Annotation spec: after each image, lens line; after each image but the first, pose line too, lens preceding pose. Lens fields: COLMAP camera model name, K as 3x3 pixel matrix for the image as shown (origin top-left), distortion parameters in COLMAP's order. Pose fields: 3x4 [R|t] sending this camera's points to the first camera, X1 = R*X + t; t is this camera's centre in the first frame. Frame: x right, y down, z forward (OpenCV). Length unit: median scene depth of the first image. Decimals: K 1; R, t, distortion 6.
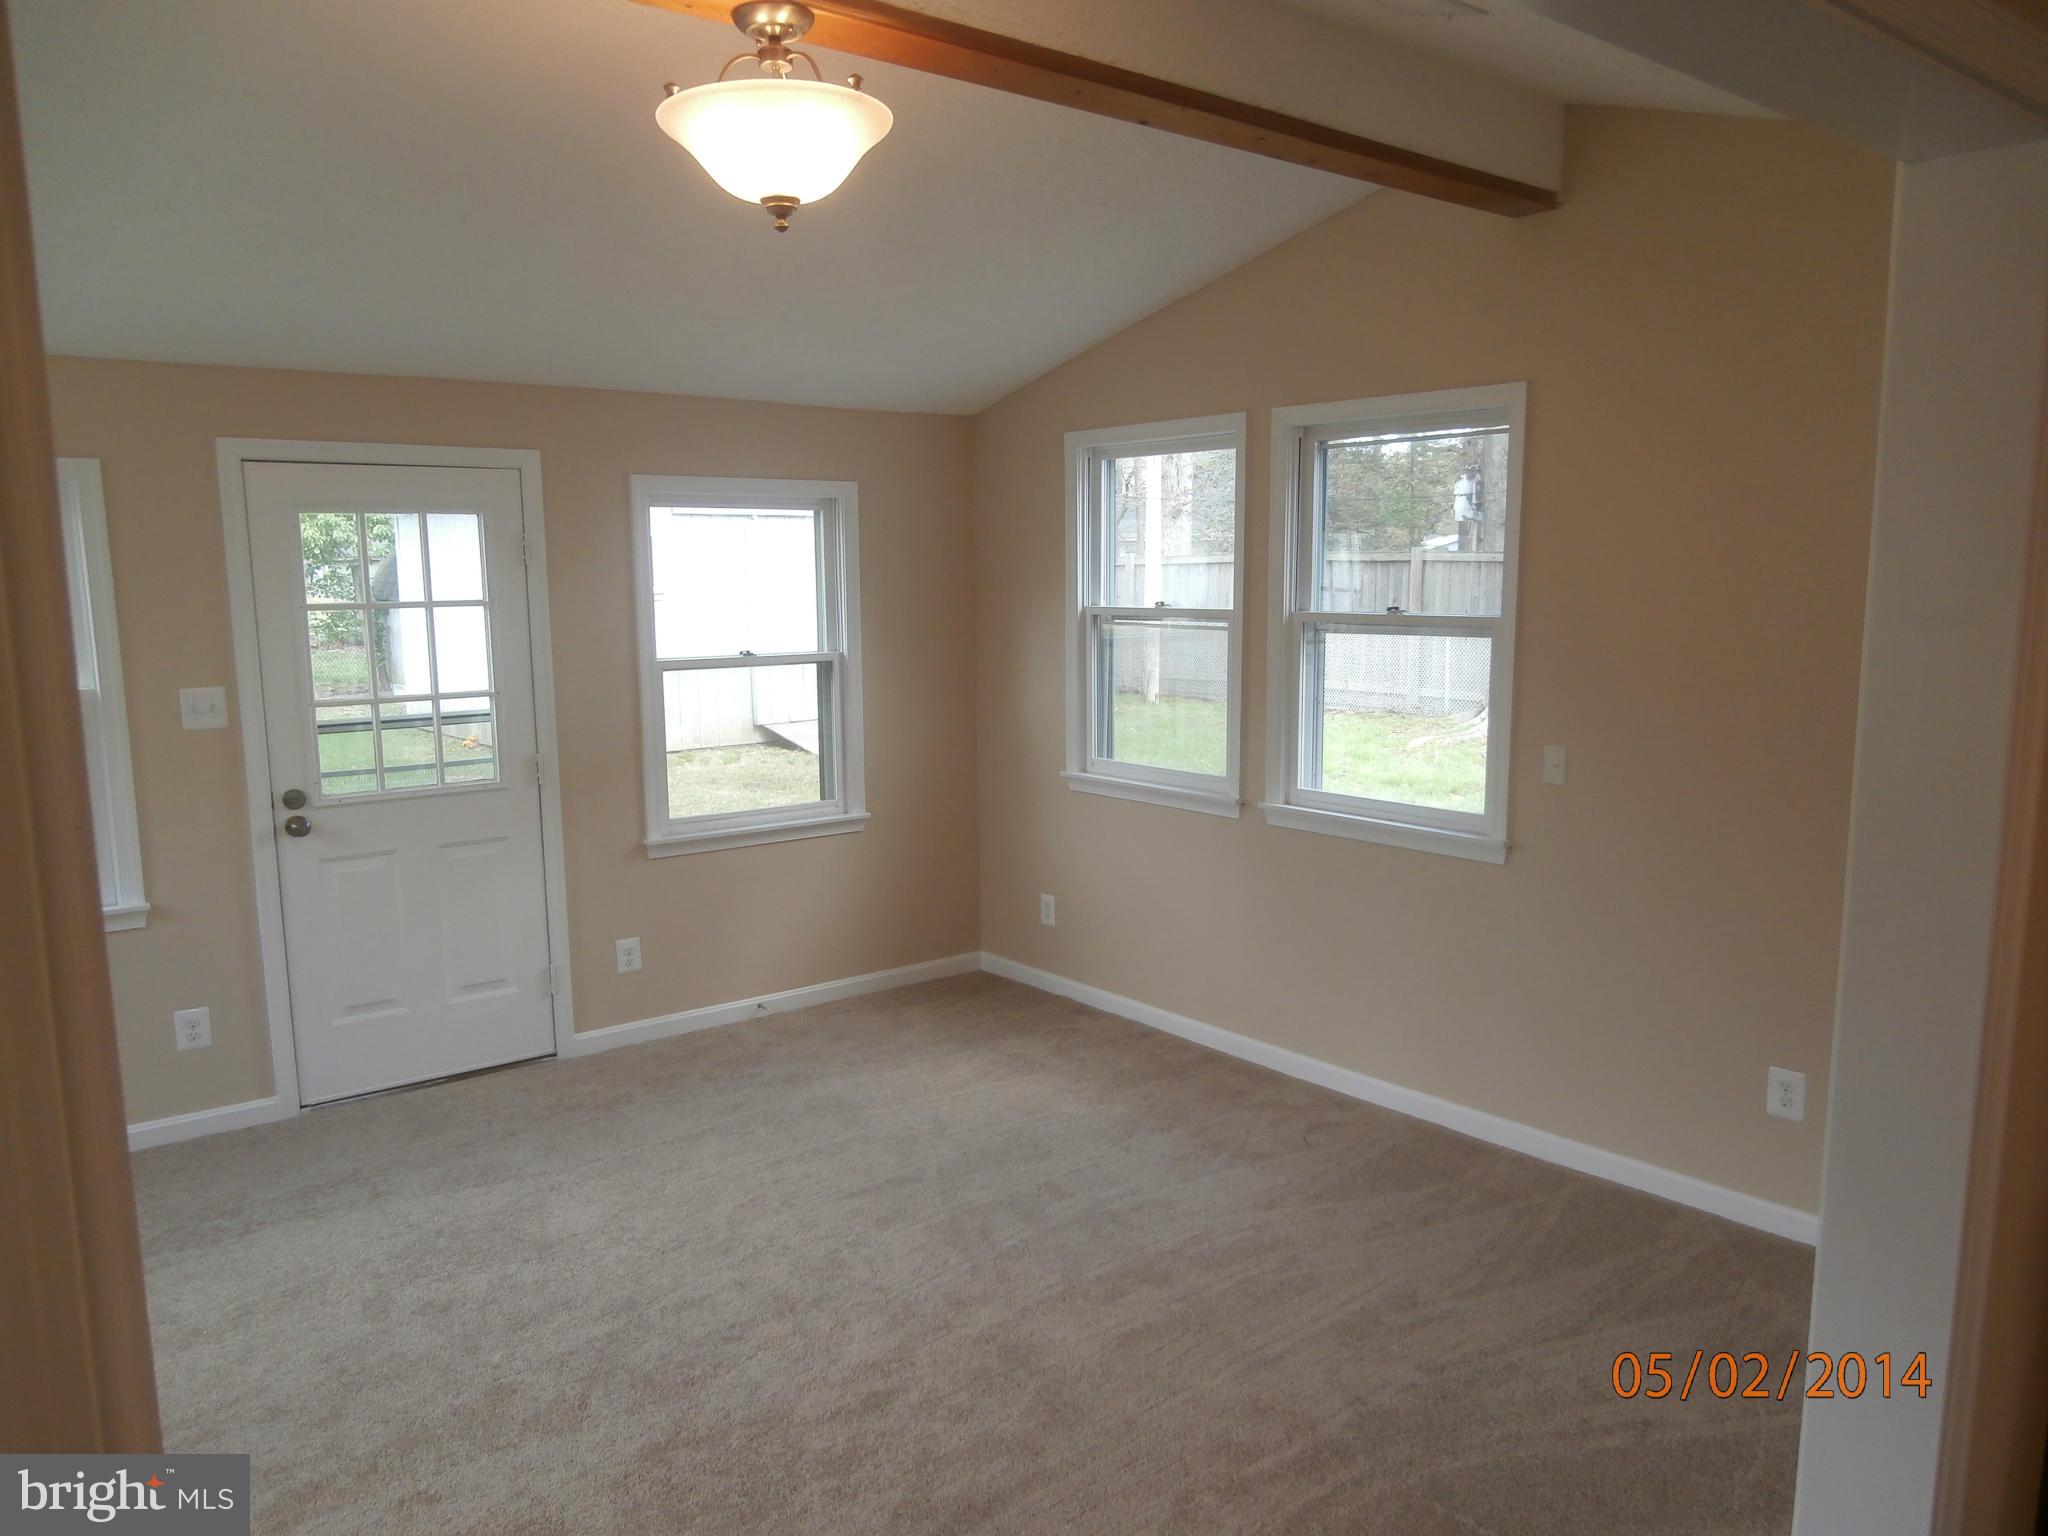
lens RADIAL K [[1421.2, 0, 1024.0], [0, 1421.2, 768.0], [0, 0, 1]] dist [-0.020678, -0.000669]
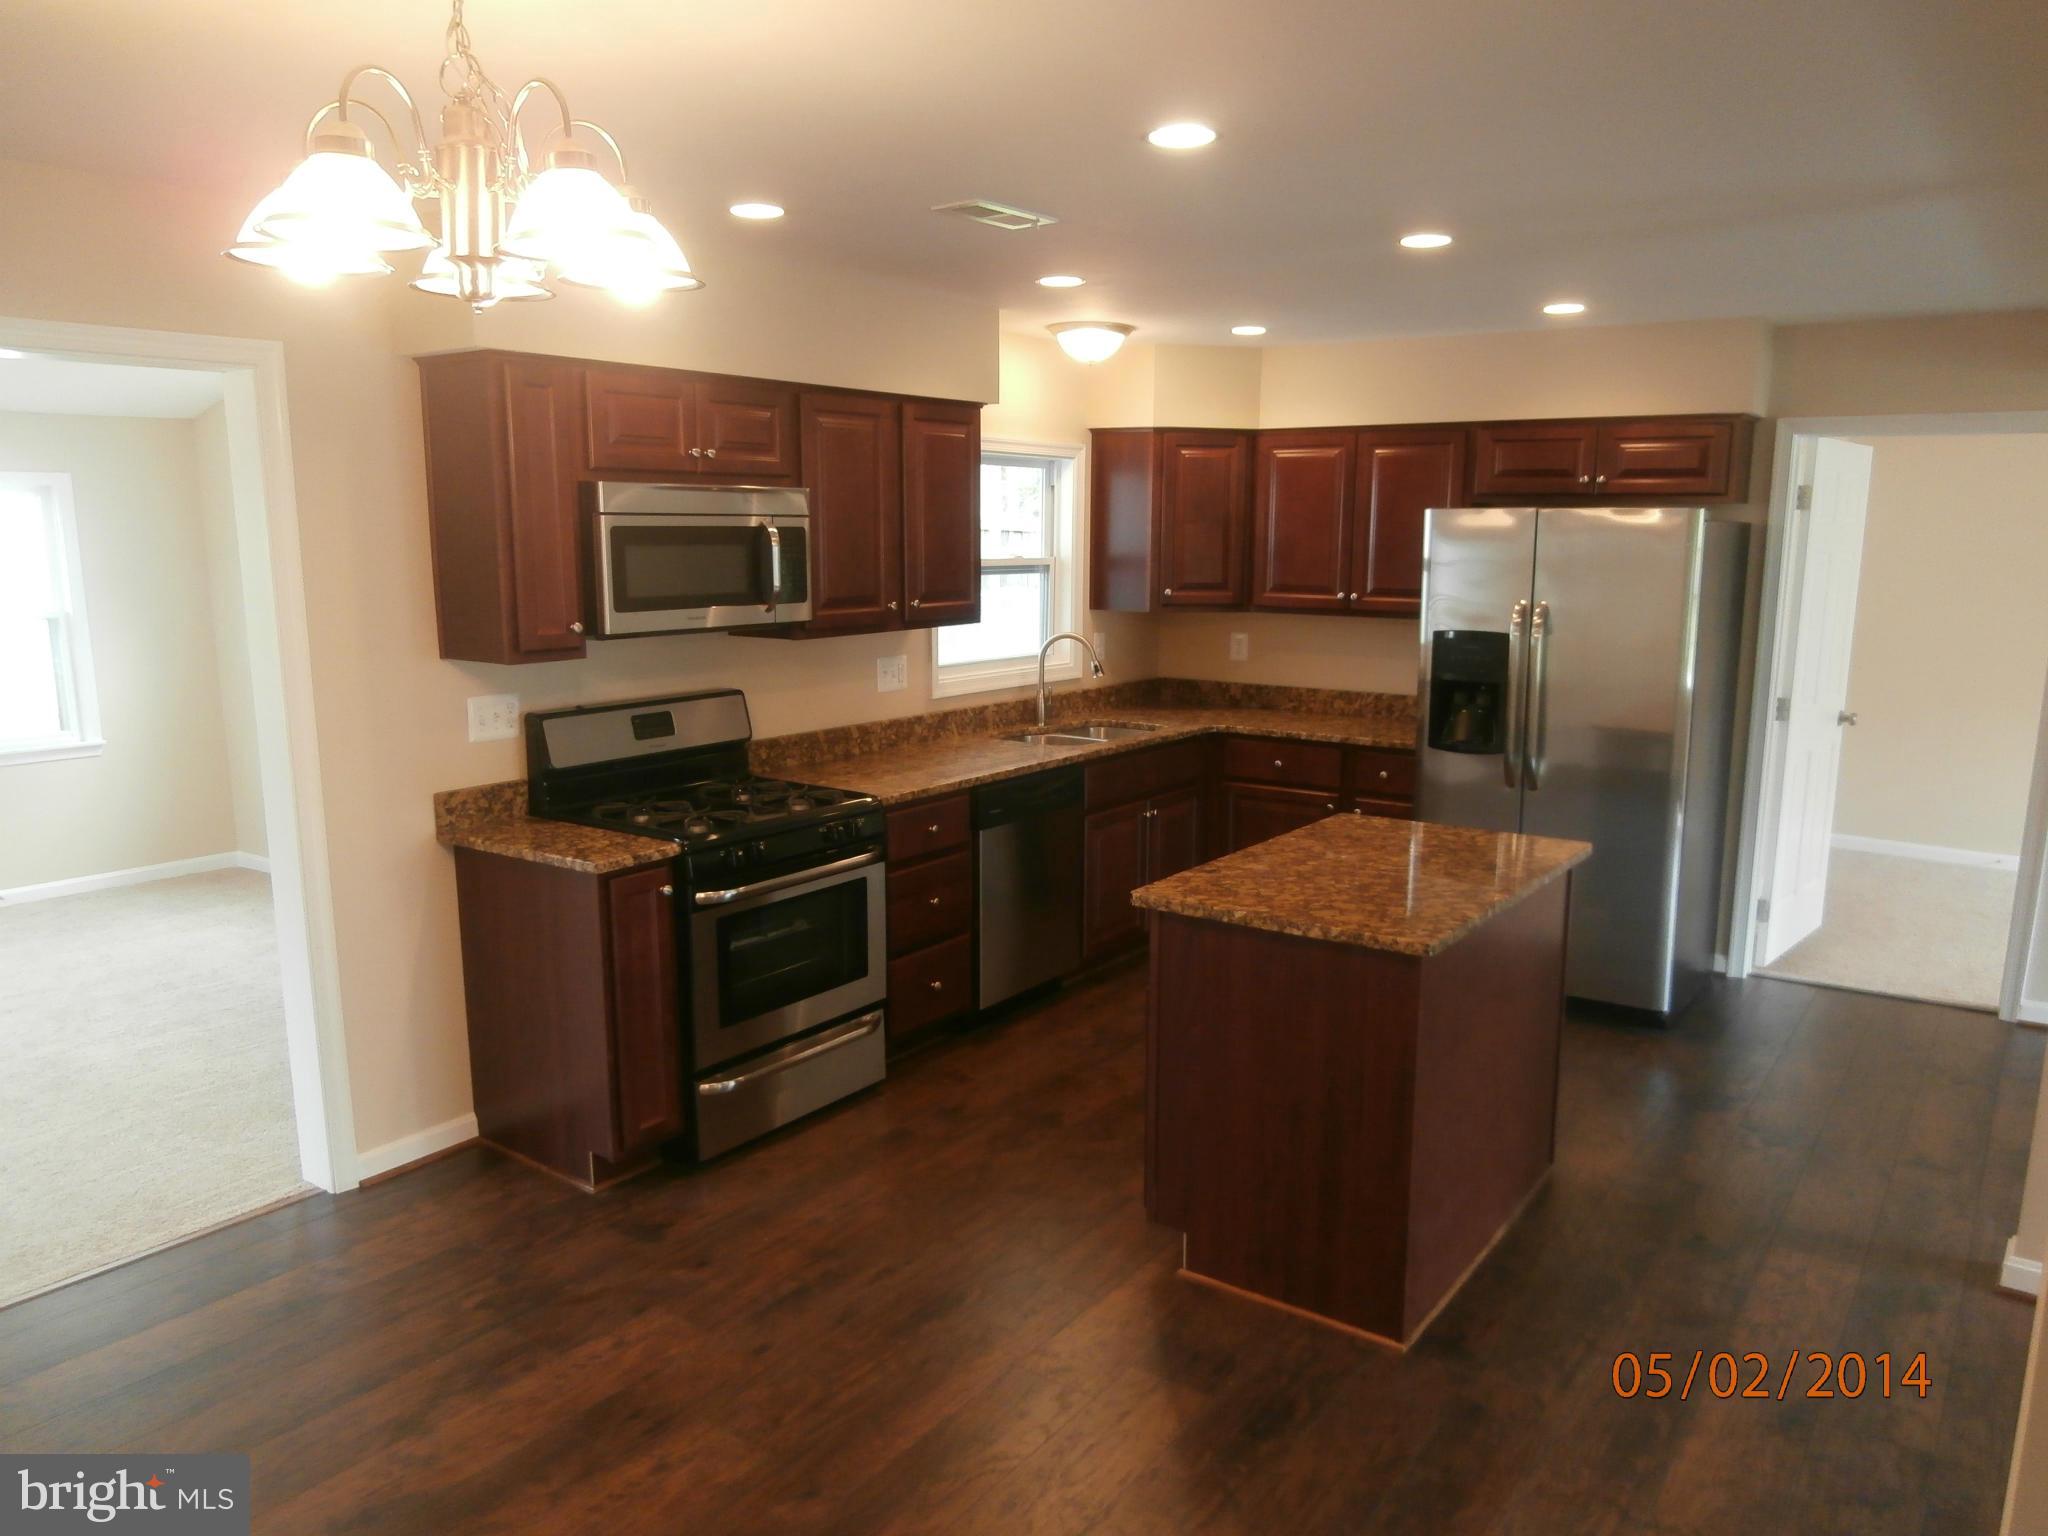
lens RADIAL K [[1421.2, 0, 1024.0], [0, 1421.2, 768.0], [0, 0, 1]] dist [-0.020678, -0.000669]
pose [[0.961144, -0.041898, 0.272851, 0.369207], [0.034148, 0.998869, 0.033093, 0.048905], [-0.273929, -0.022490, 0.961487, -0.458625]]
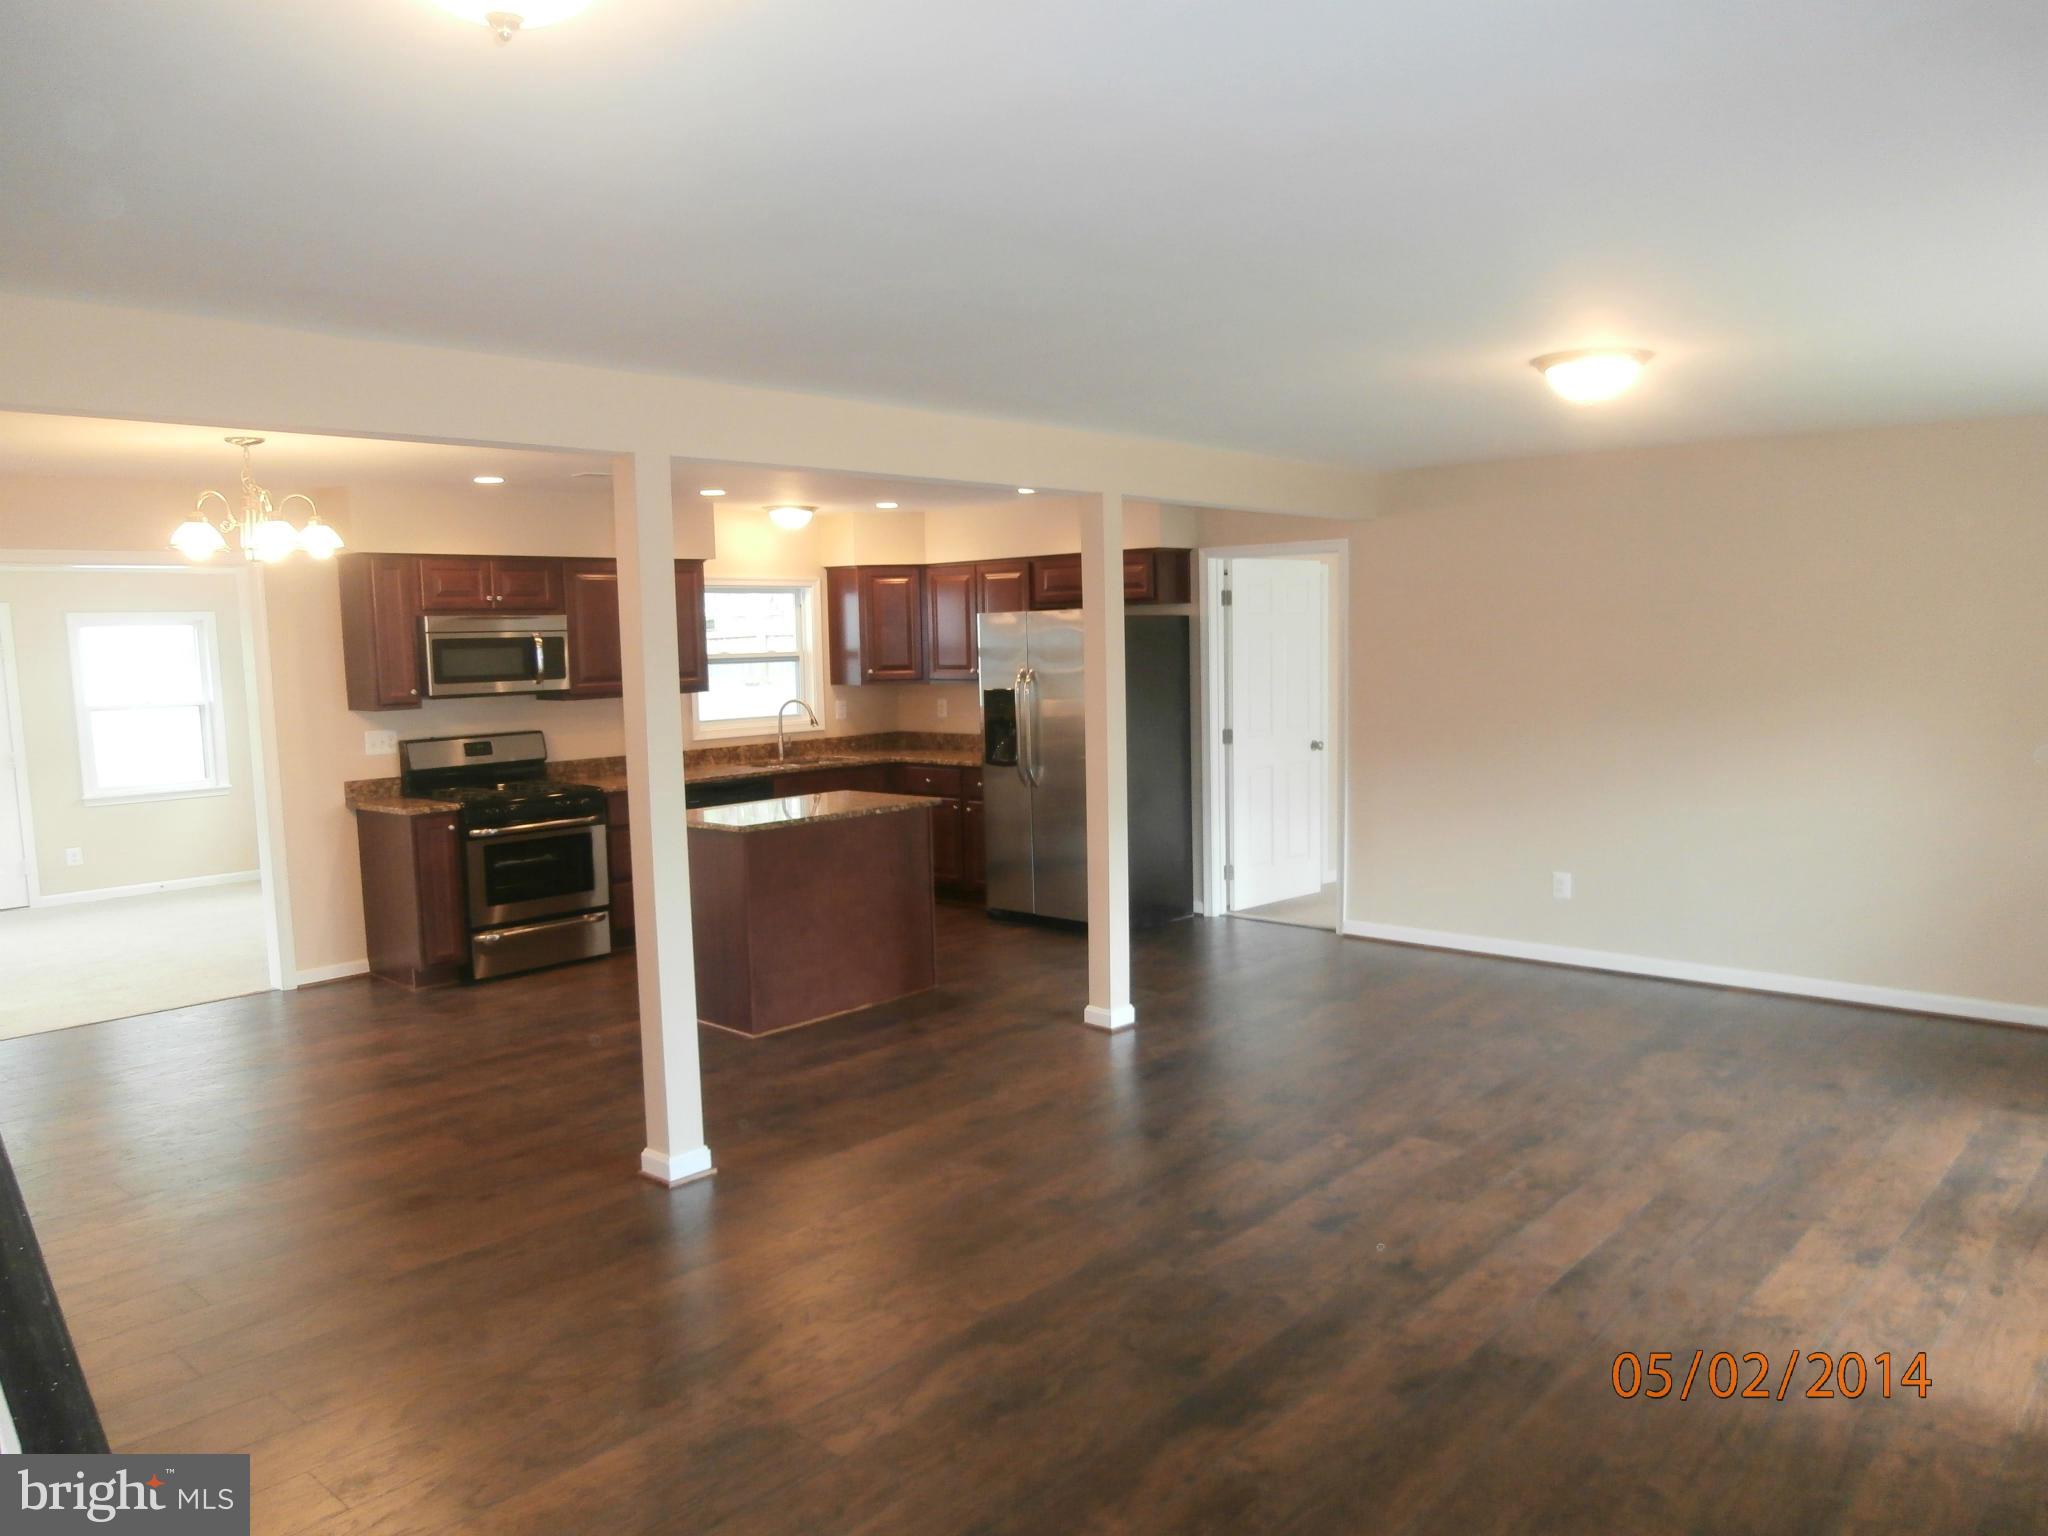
lens RADIAL K [[1374.1, 0, 963.1], [0, 1374.1, 771.1], [0, 0, 1]] dist [0.040550, 0.000195]
pose [[0.990734, -0.037972, 0.130398, 0.691910], [0.043242, 0.998348, -0.037824, 0.141332], [-0.128746, 0.043112, 0.990740, -1.079466]]
